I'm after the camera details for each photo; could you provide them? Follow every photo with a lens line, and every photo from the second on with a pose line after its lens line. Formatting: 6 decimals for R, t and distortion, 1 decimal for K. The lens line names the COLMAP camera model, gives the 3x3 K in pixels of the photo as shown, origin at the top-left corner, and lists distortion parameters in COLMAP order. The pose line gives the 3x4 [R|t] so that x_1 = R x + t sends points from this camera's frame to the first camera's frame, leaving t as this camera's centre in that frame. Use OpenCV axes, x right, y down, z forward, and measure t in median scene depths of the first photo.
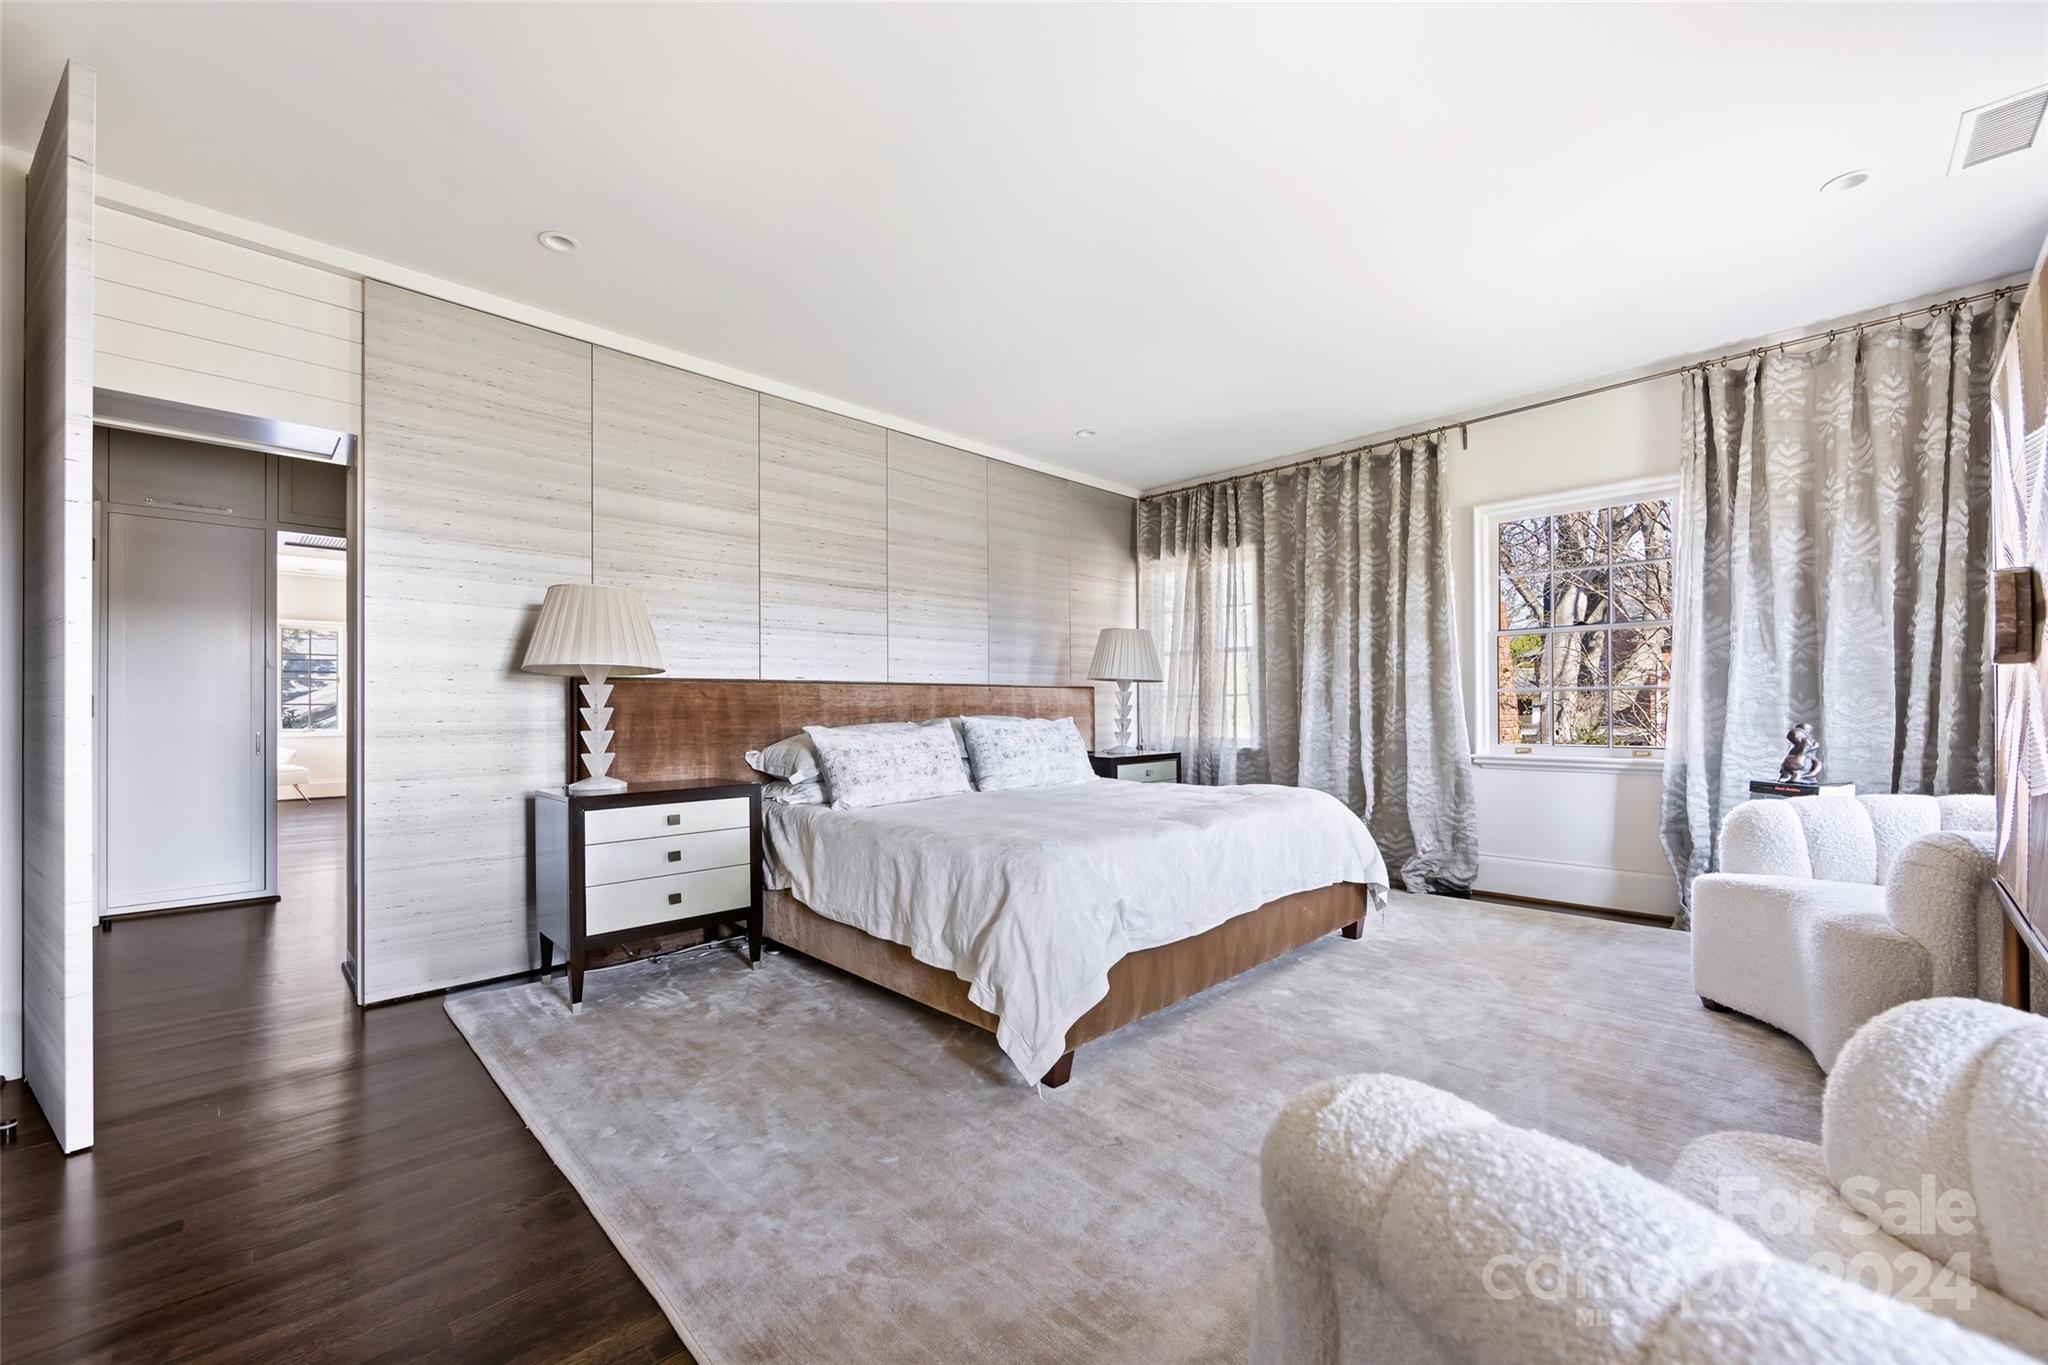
lens RADIAL K [[815.4, 0, 1026.3], [0, 815.4, 698.1], [0, 0, 1]] dist [-0.003162, -0.000533]
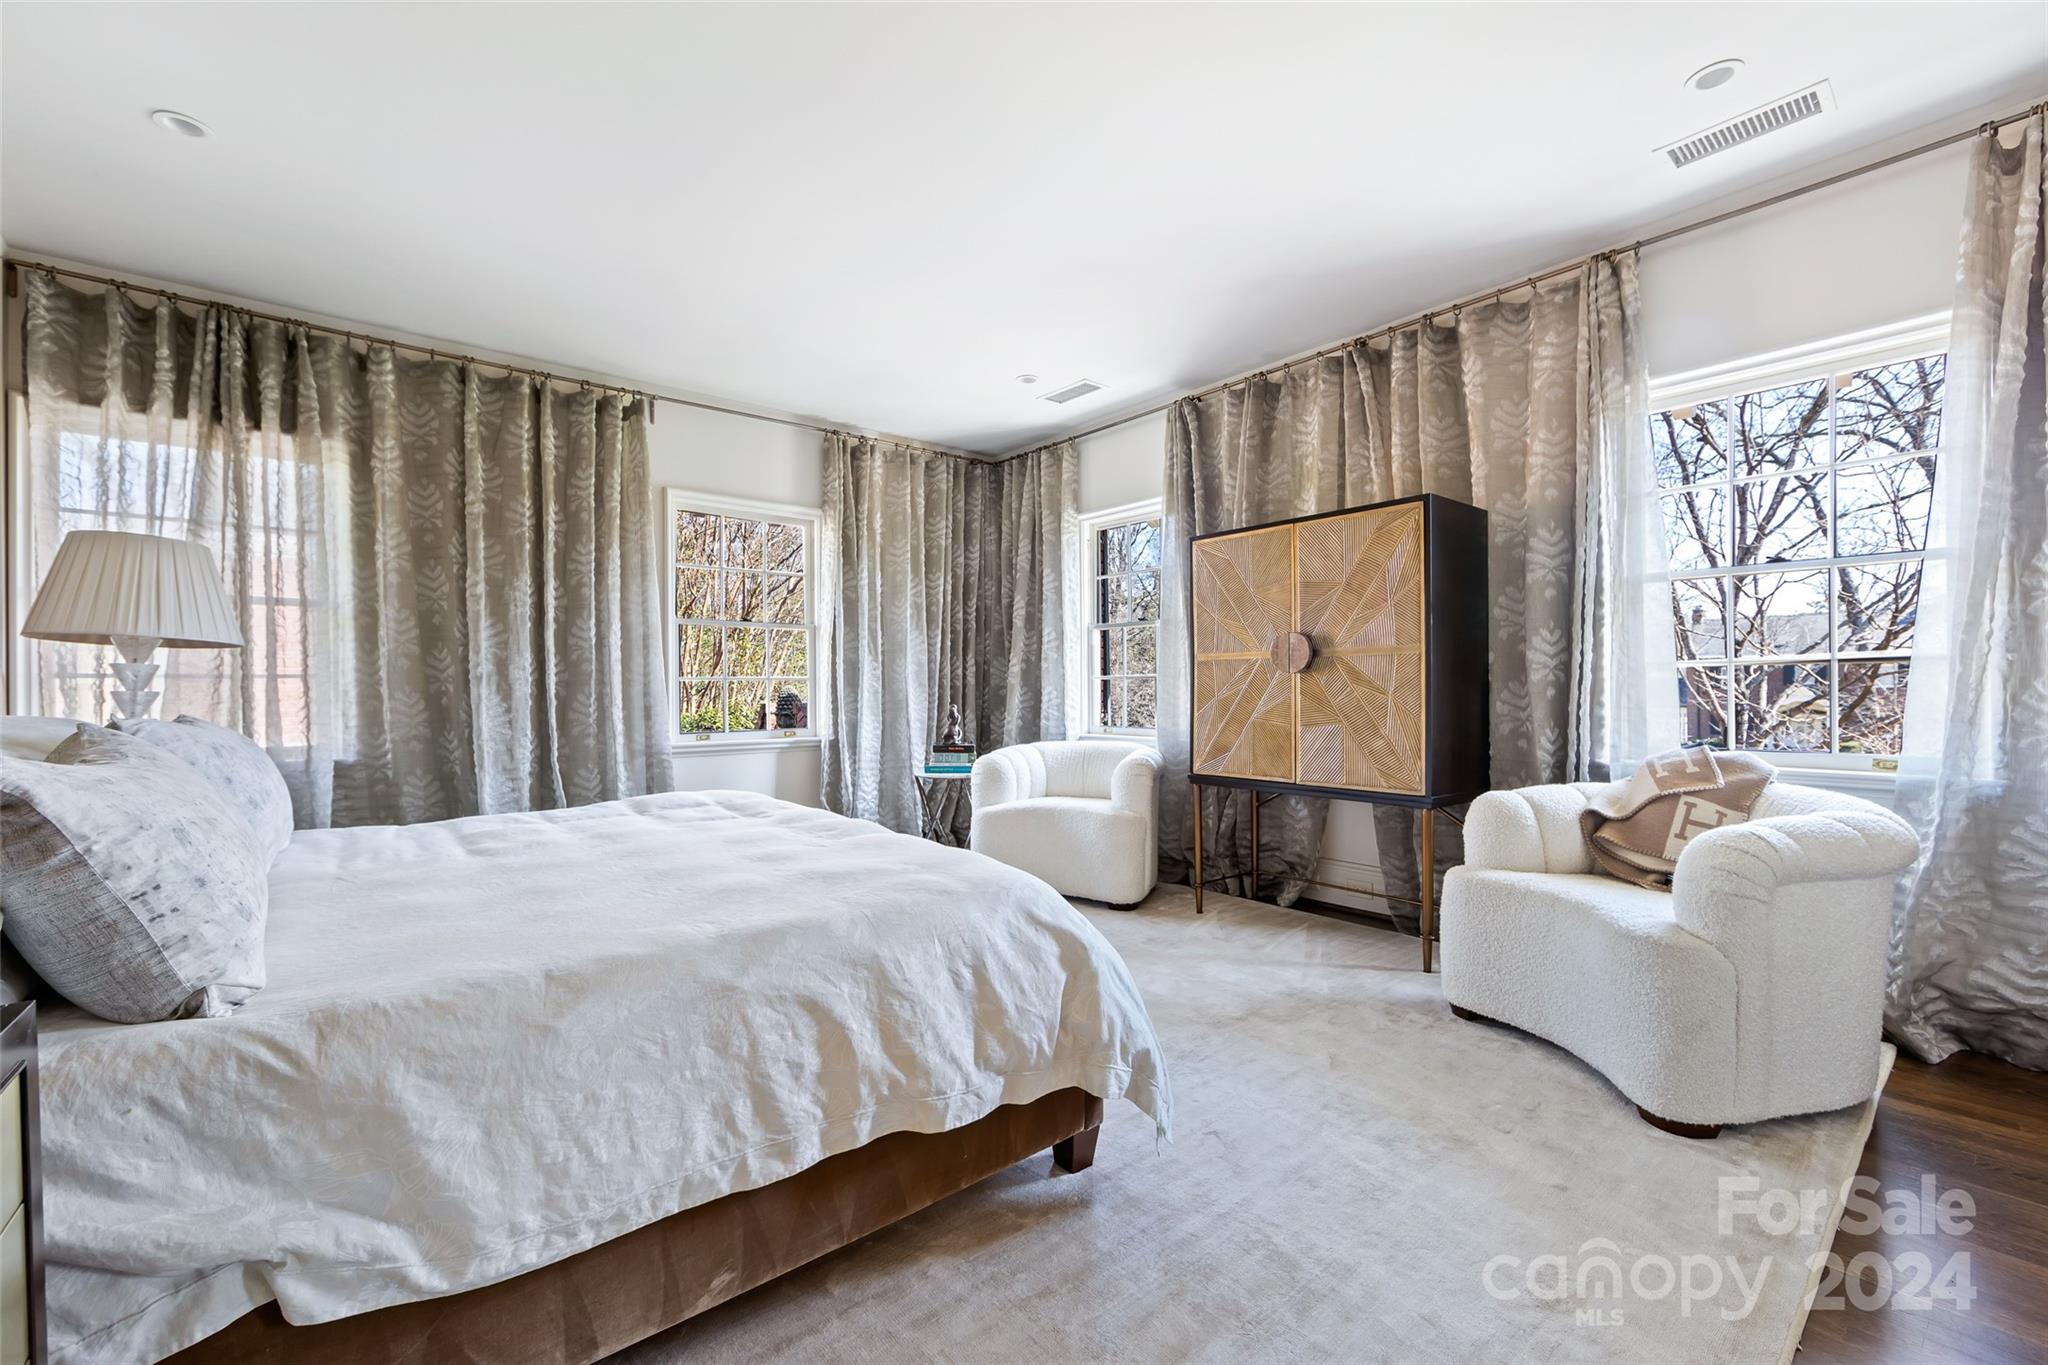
lens RADIAL K [[815.4, 0, 1026.1], [0, 815.4, 696.7], [0, 0, 1]] dist [-0.003162, -0.000533]
pose [[0.089514, 0.000113, 0.995986, -0.345418], [-0.000981, 1.000000, -0.000026, 0.011328], [-0.995985, -0.000975, 0.089514, 0.450870]]
